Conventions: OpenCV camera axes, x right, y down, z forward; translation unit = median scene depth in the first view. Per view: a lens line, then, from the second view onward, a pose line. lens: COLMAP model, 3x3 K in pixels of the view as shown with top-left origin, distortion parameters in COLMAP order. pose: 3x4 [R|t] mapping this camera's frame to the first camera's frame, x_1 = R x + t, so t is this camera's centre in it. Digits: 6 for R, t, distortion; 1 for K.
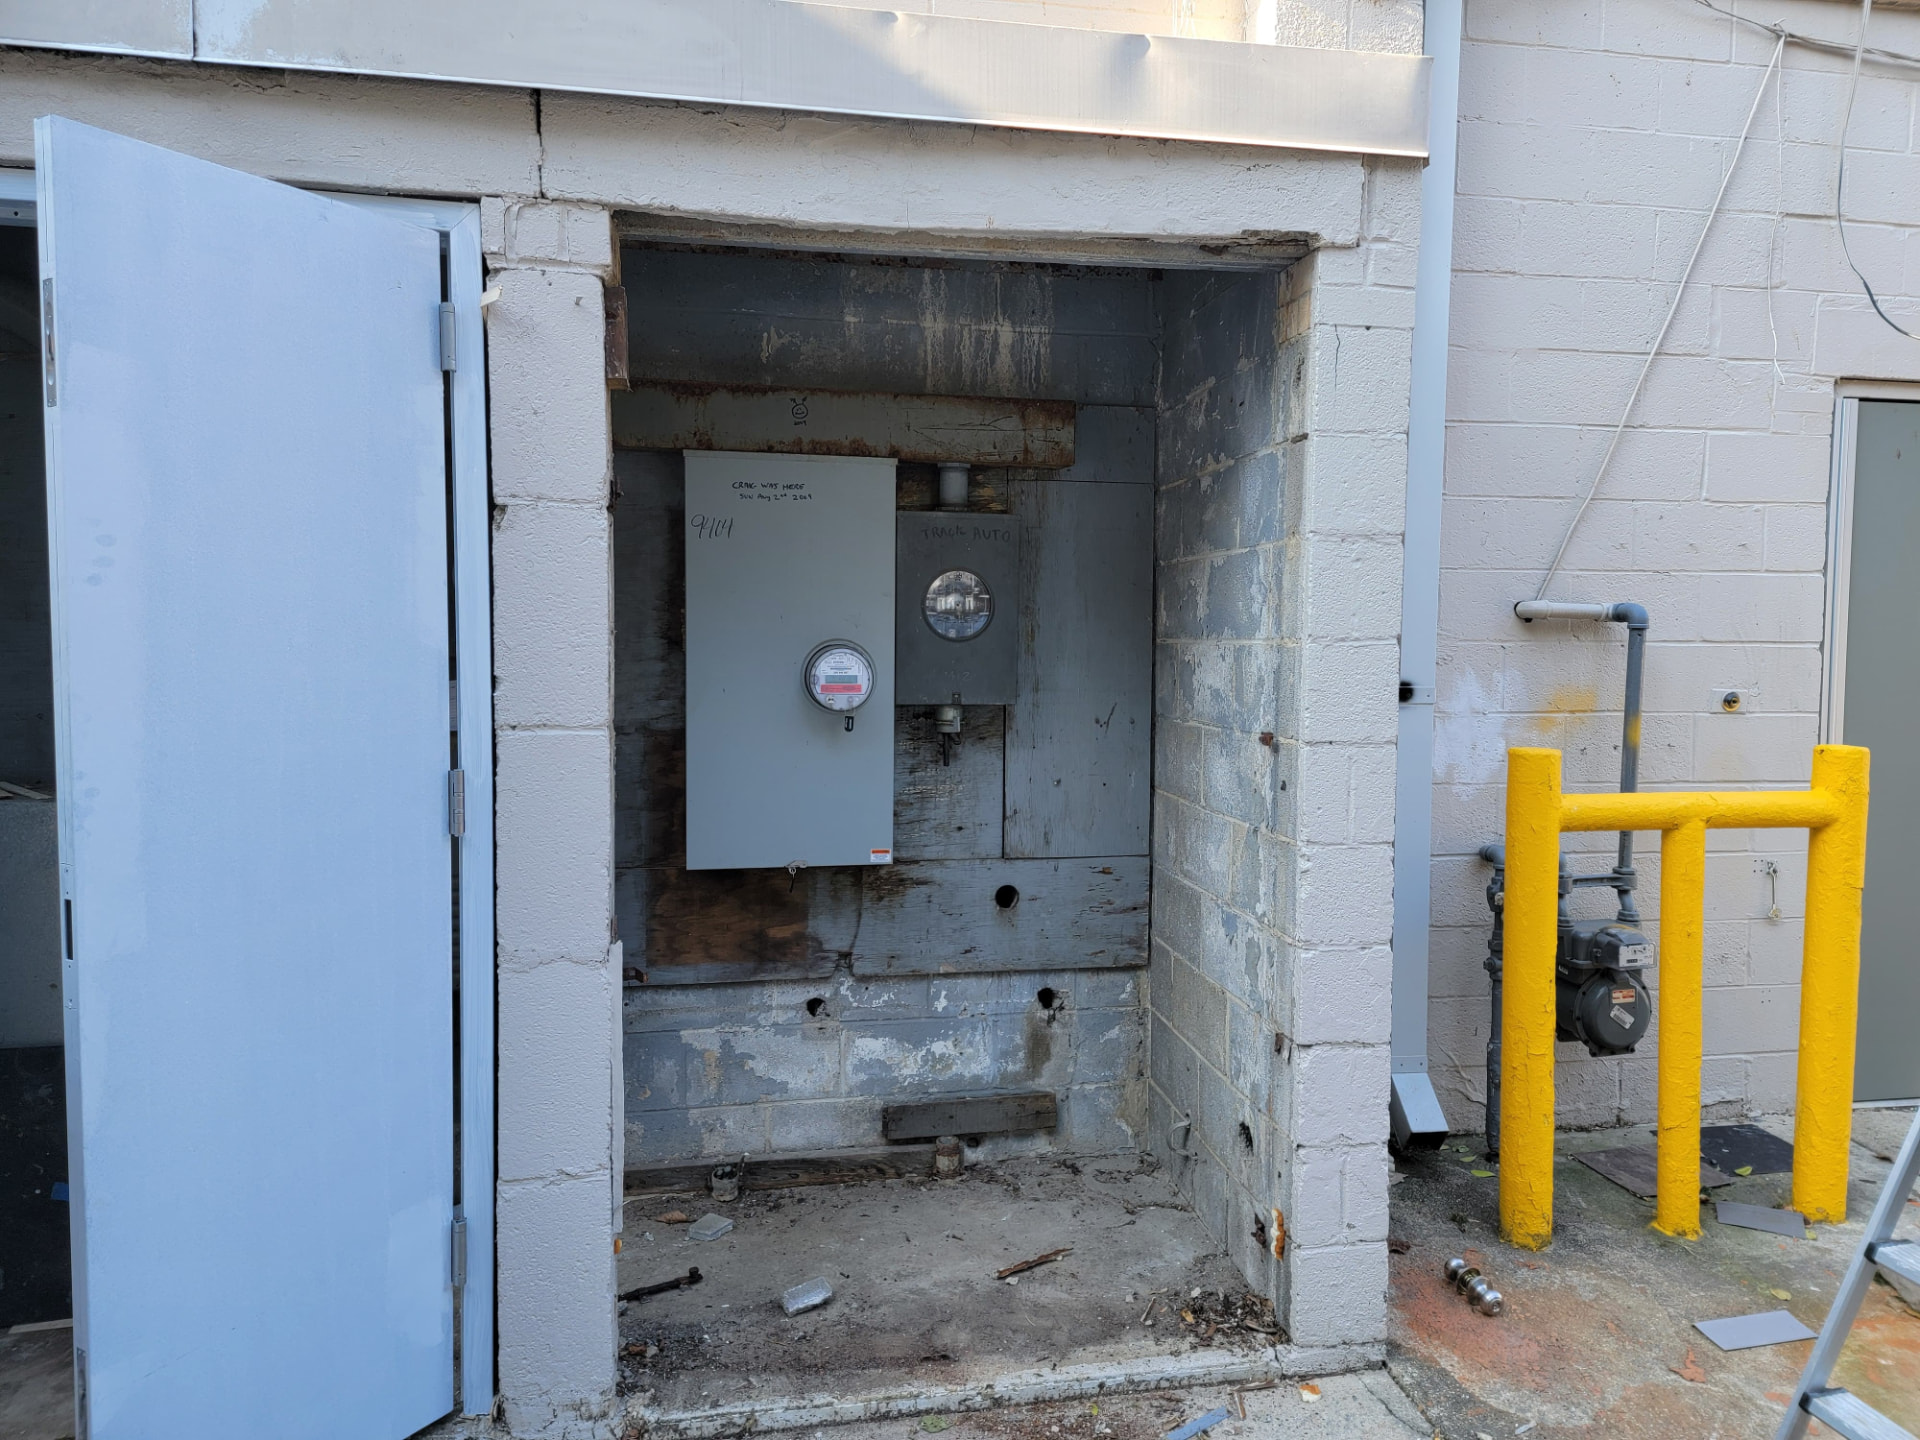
lens RADIAL K [[1282.1, 0, 956.4], [0, 1282.1, 719.4], [0, 0, 1]] dist [0.056395, -0.040798]
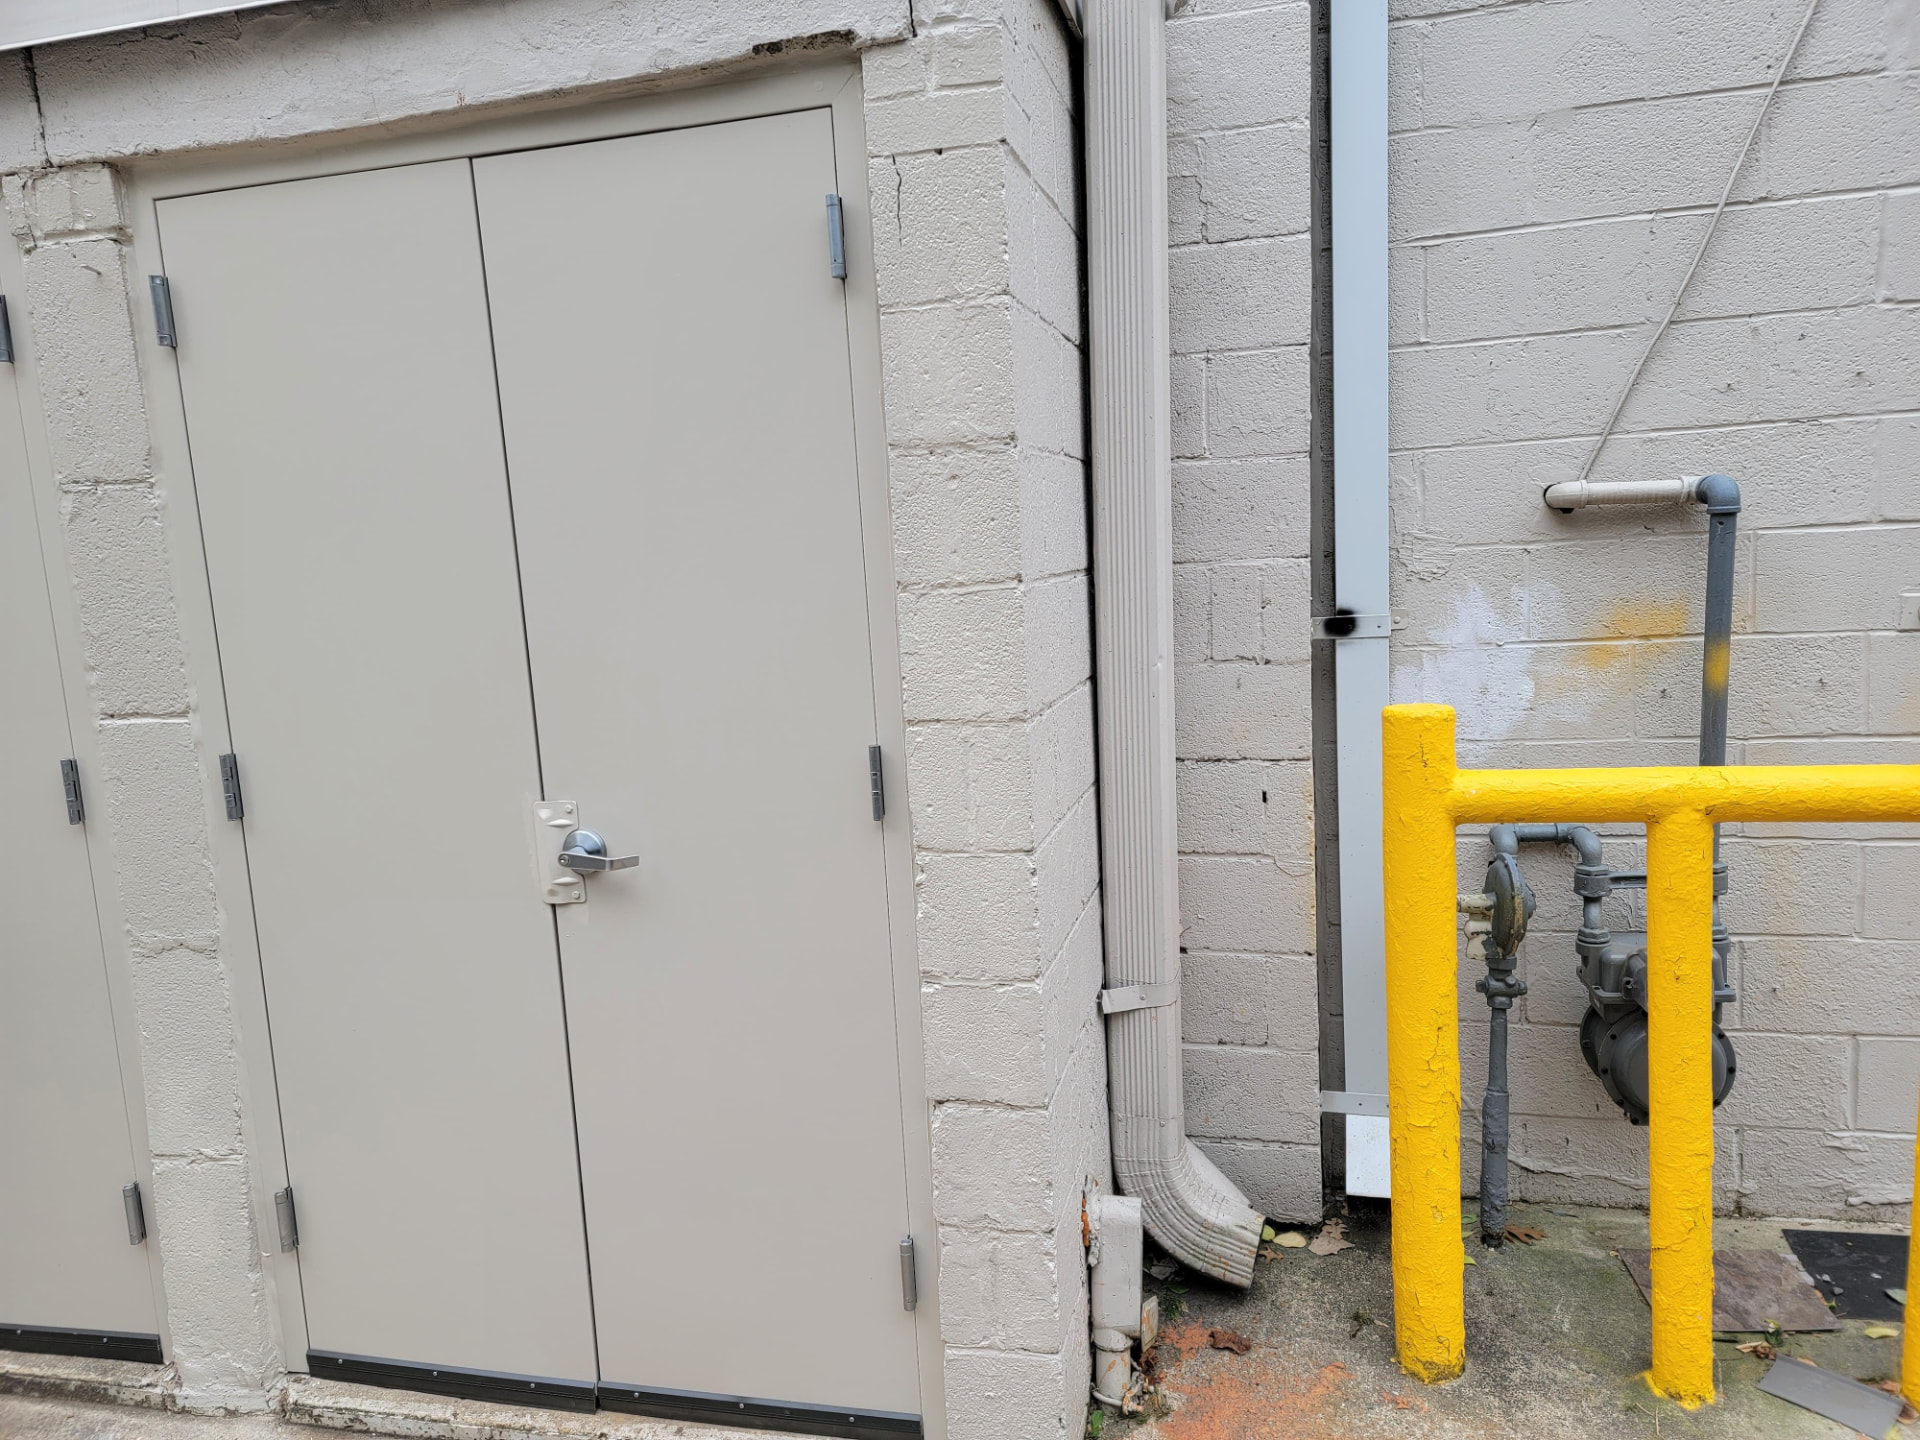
lens RADIAL K [[1282.1, 0, 971.2], [0, 1282.1, 732.2], [0, 0, 1]] dist [0.056395, -0.040798]
pose [[0.919624, -0.001029, -0.392799, 0.496239], [0.035960, 0.996018, 0.081580, -0.029968], [0.391151, -0.089148, 0.915998, 0.252490]]
